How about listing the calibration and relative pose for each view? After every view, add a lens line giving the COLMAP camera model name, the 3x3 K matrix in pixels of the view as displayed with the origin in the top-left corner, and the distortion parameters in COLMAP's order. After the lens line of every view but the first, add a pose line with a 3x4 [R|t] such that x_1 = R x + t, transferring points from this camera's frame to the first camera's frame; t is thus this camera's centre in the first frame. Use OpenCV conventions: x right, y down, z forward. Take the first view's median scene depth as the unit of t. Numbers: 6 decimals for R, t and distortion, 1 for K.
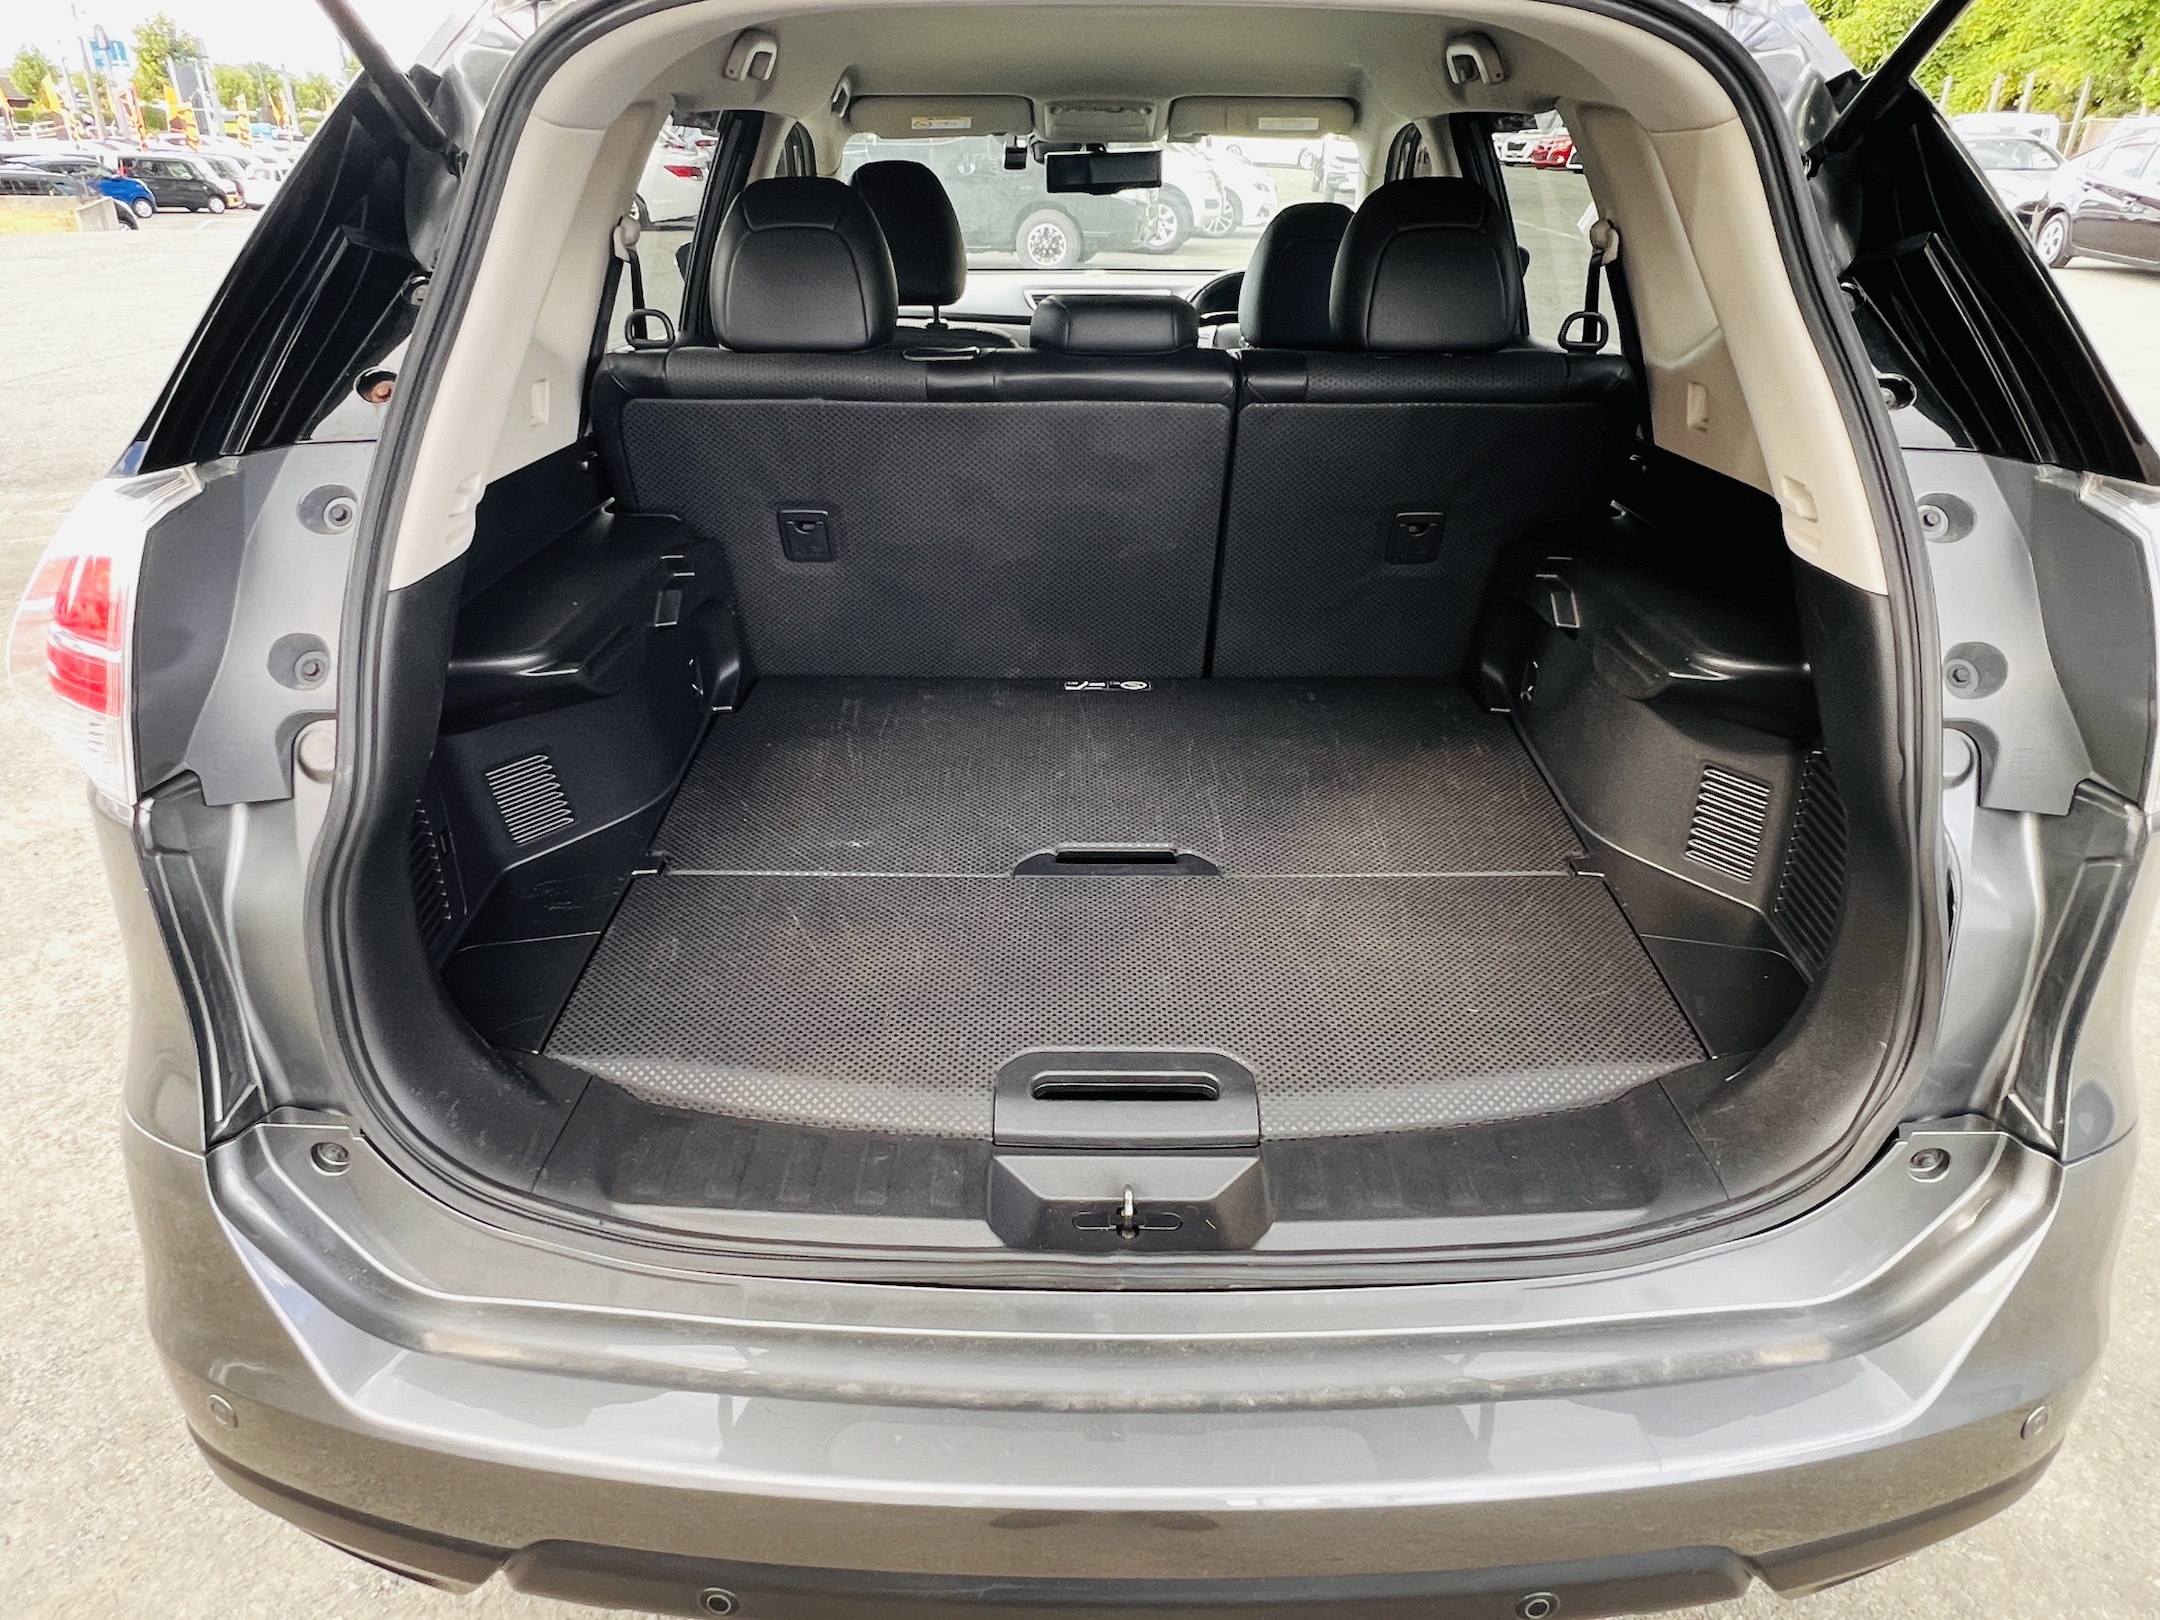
lens RADIAL K [[1353.1, 0, 1071.9], [0, 1353.1, 816.8], [0, 0, 1]] dist [-0.004672, 0.002968]
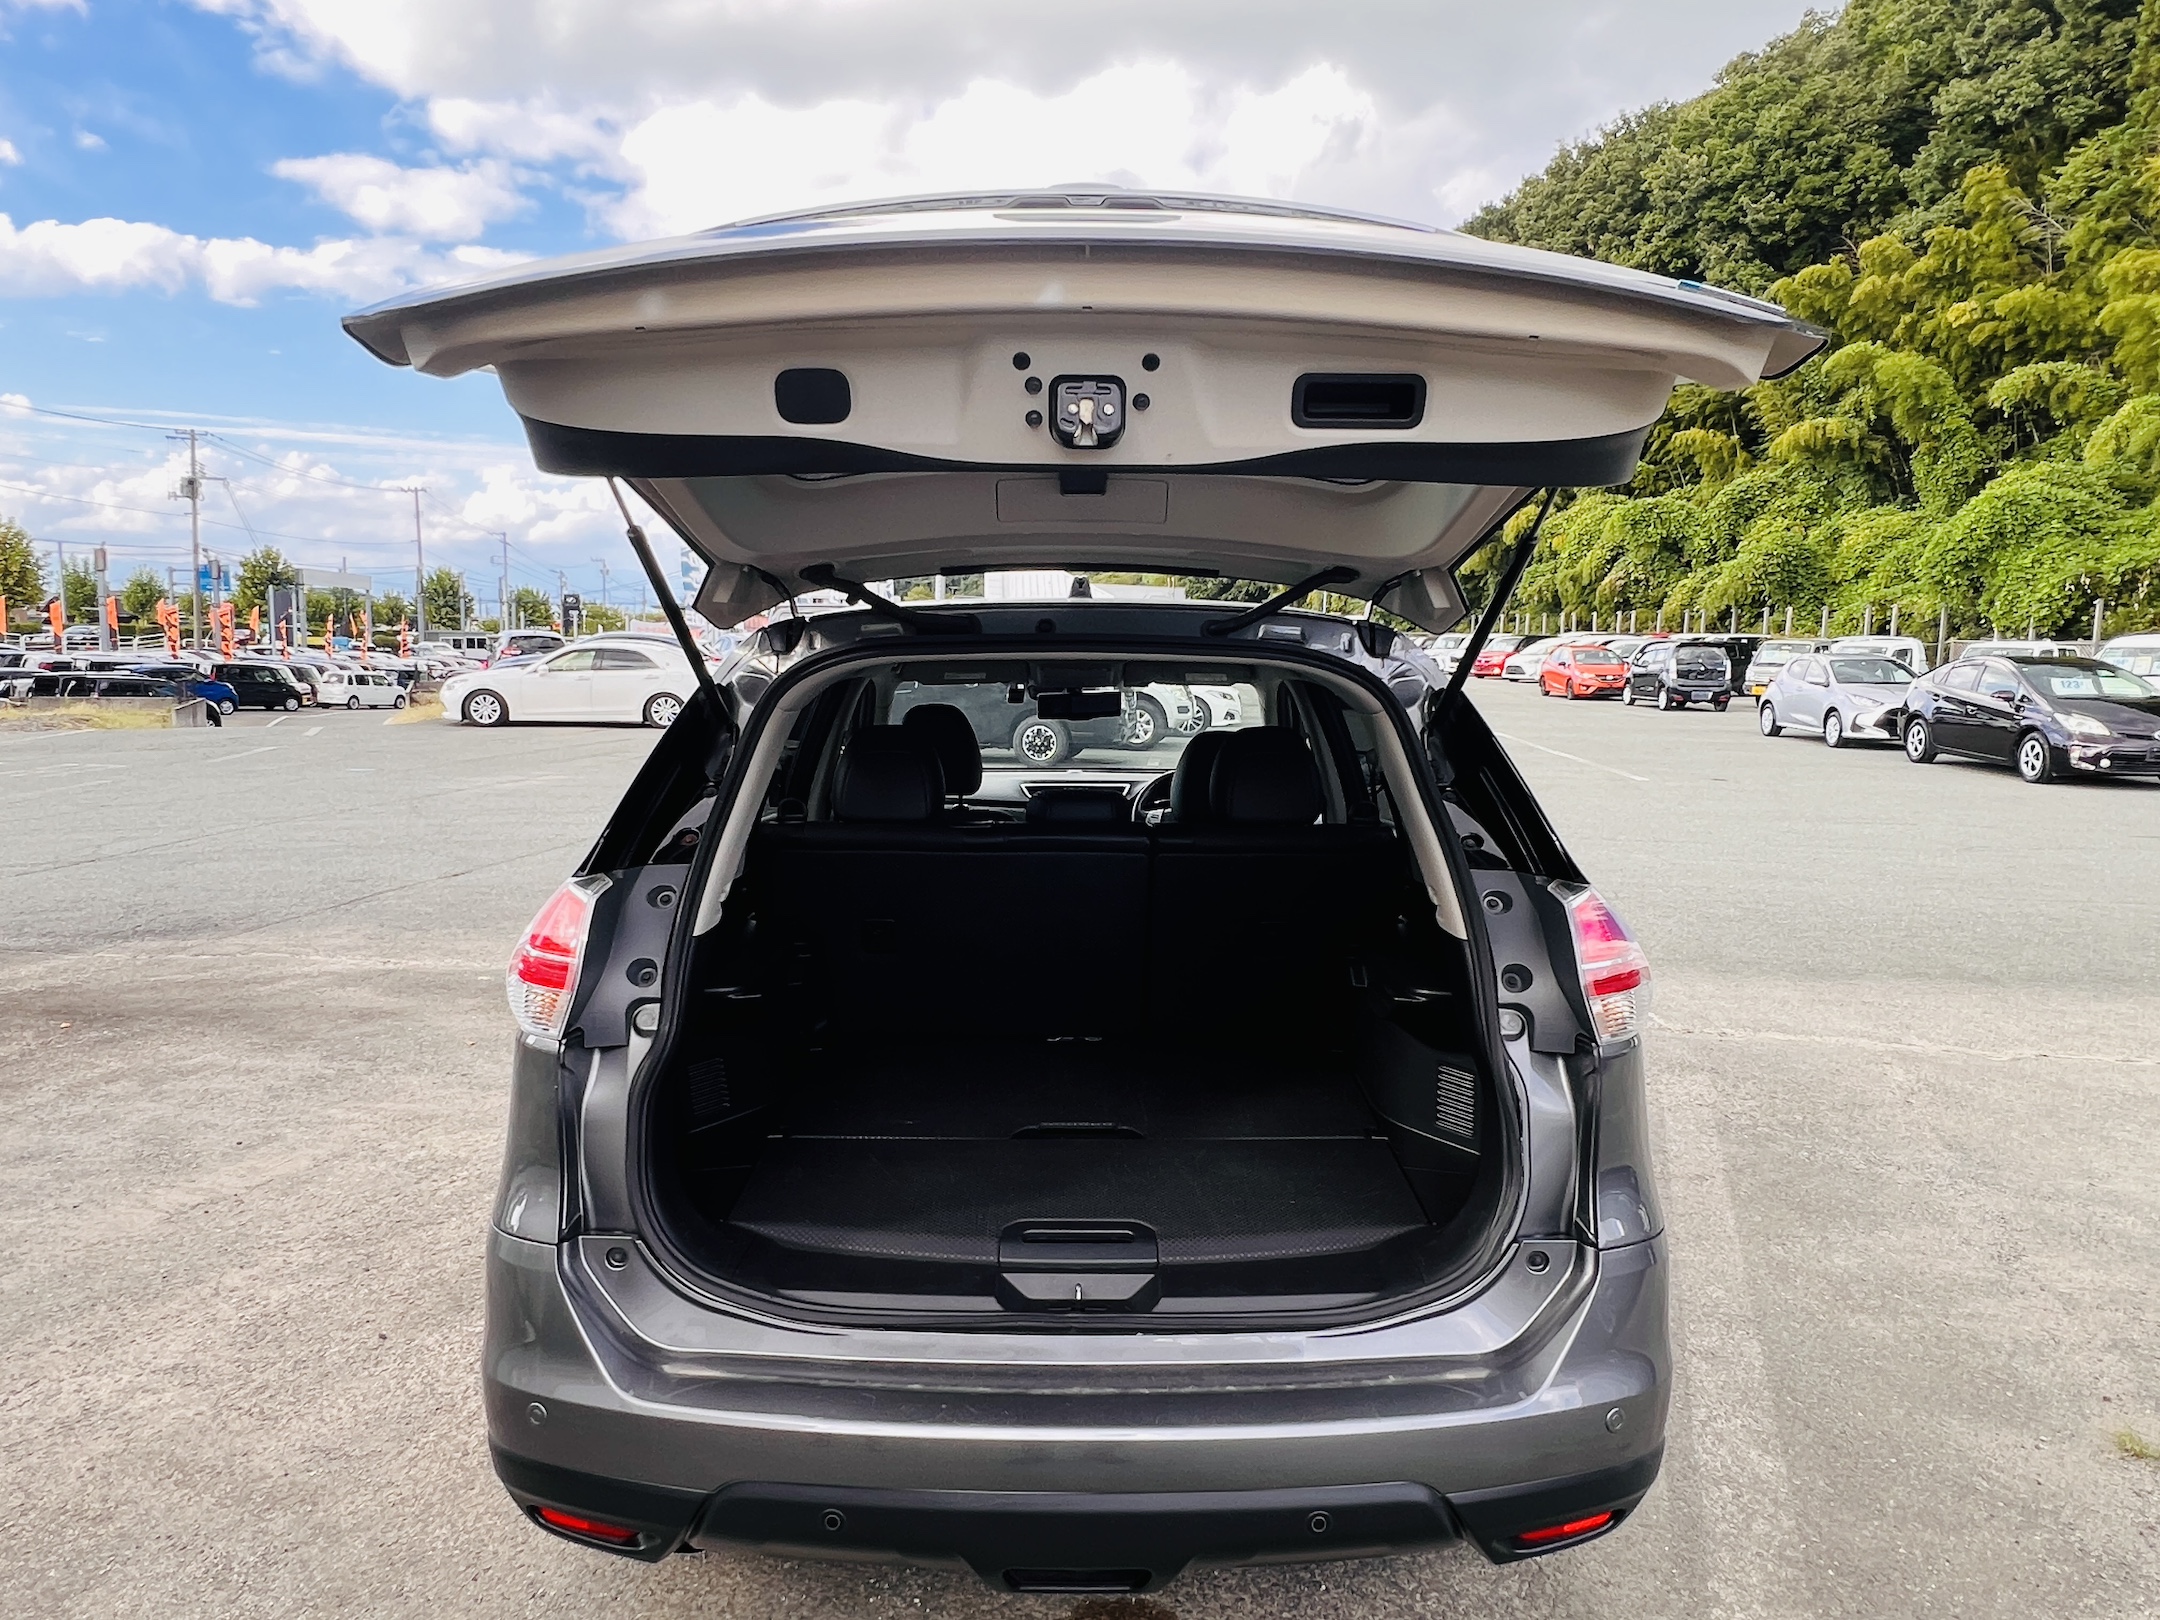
lens RADIAL K [[1353.1, 0, 1074.5], [0, 1353.1, 821.1], [0, 0, 1]] dist [-0.004672, 0.002968]
pose [[0.999964, 0.002459, 0.008131, 0.001831], [0.000386, 0.943038, -0.332686, 0.024213], [-0.008486, 0.332677, 0.943003, -0.066446]]
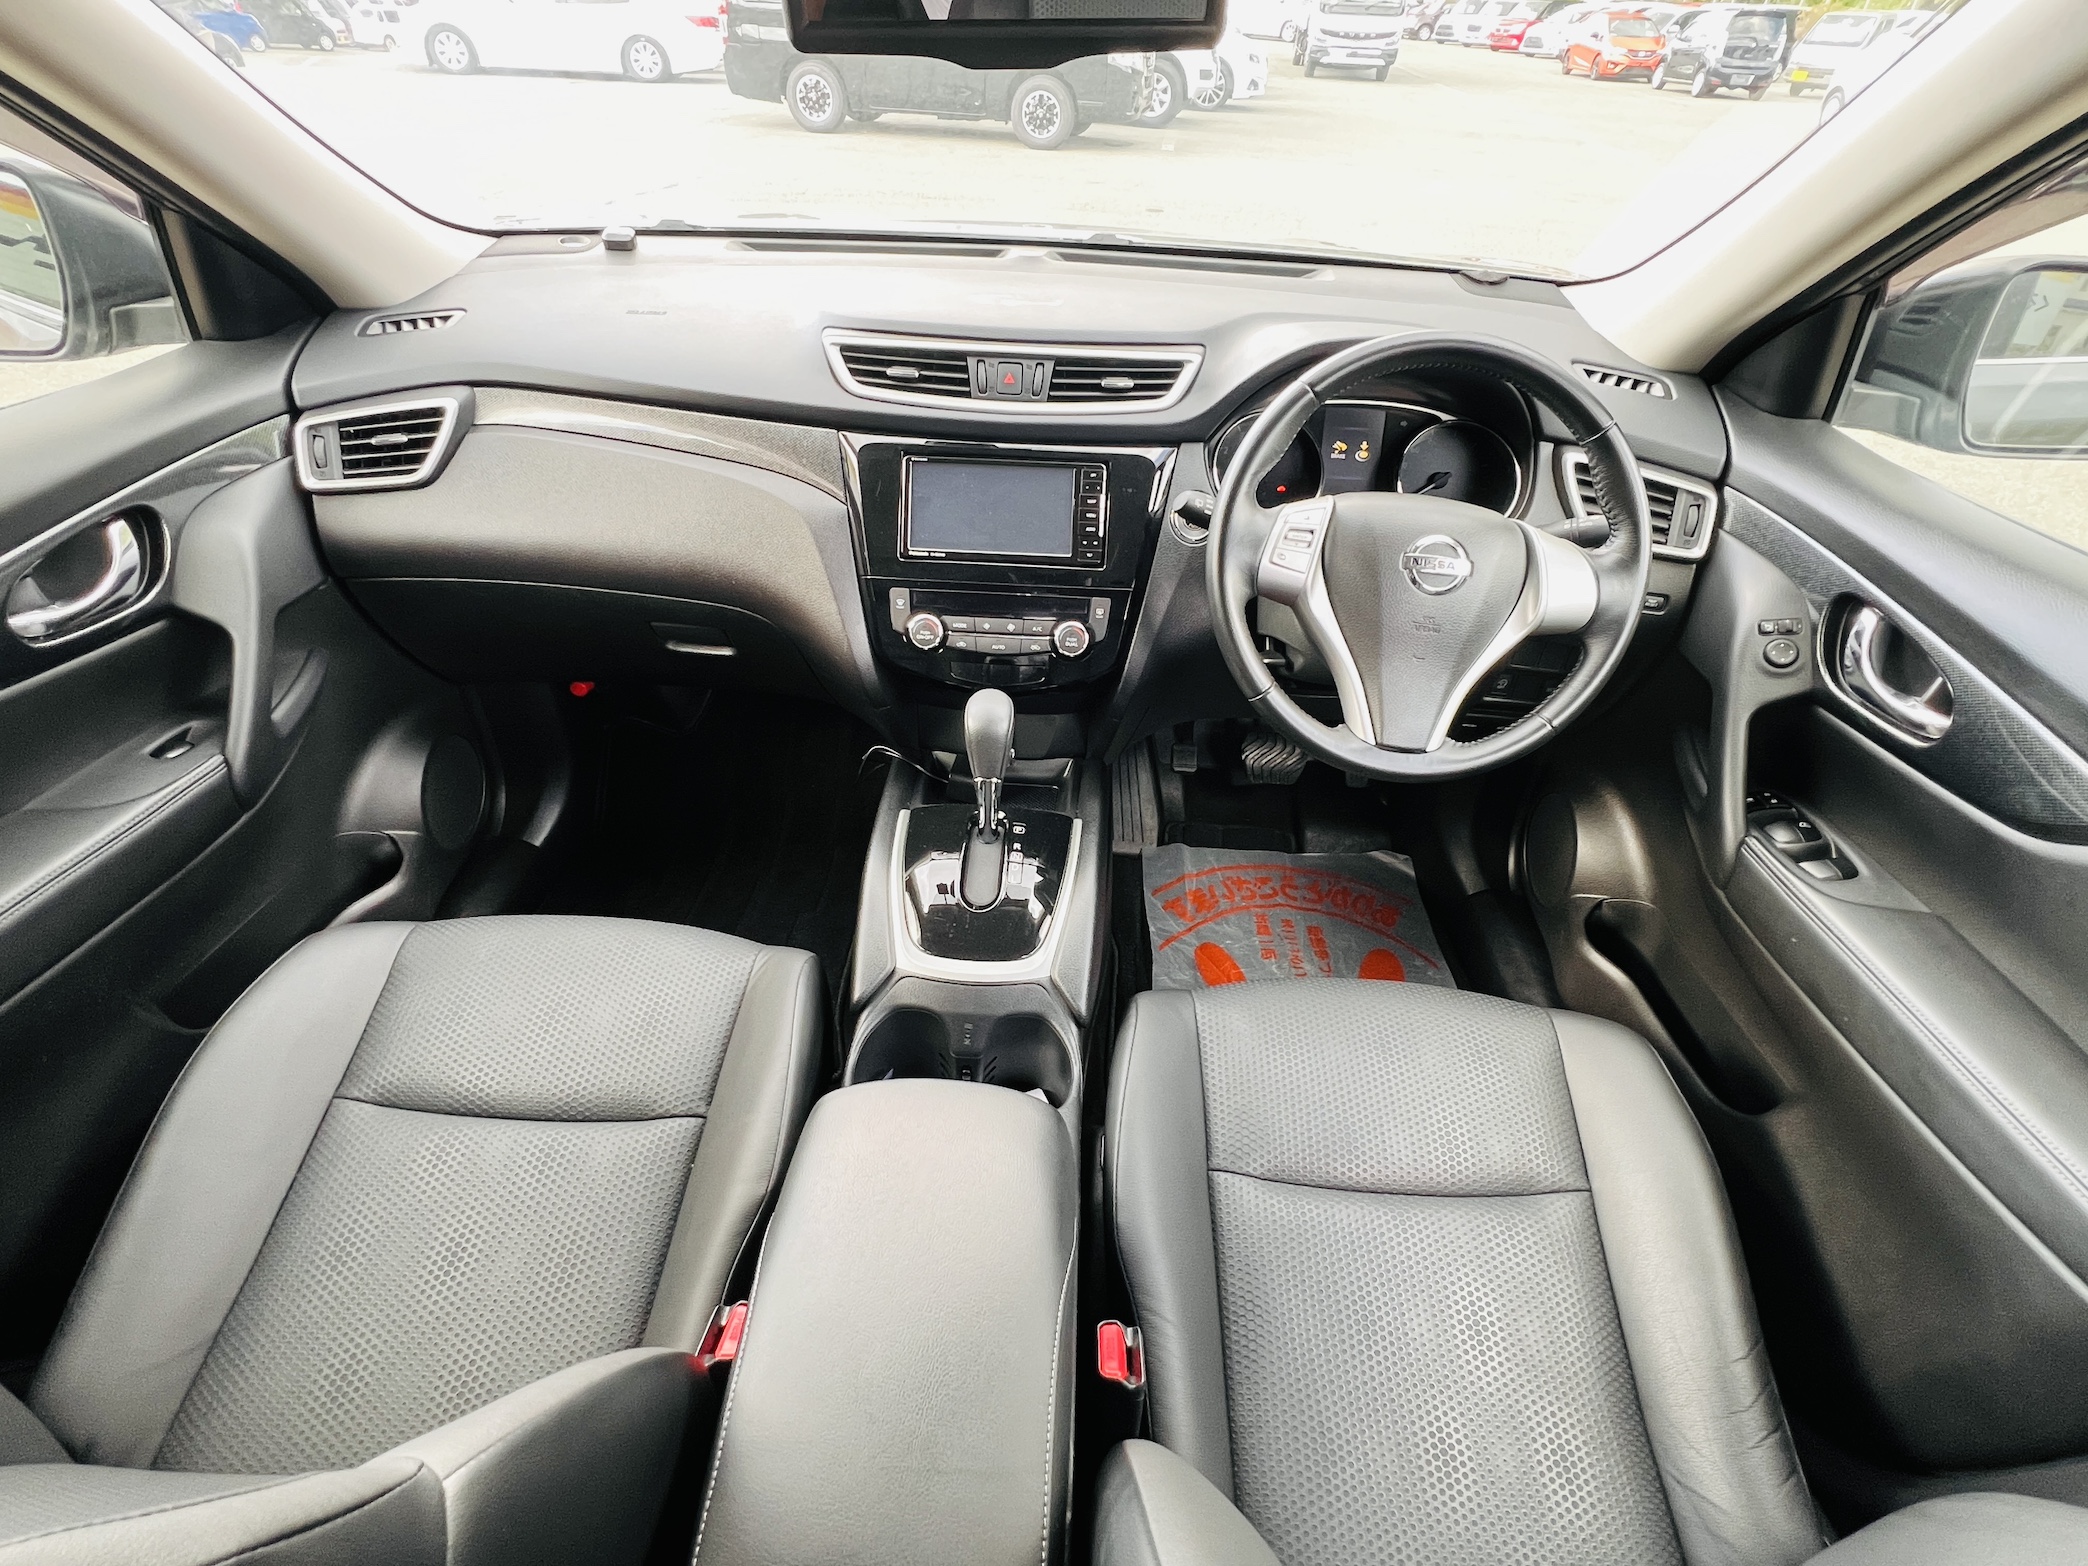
lens RADIAL K [[1030.5, 0, 1024.5], [0, 1030.5, 778.6], [0, 0, 1]] dist [-0.006098, 0.001110]
pose [[0.998658, 0.049275, -0.015924, 0.005511], [-0.045647, 0.982863, 0.178595, -0.076265], [0.024452, -0.177628, 0.983794, 0.167150]]
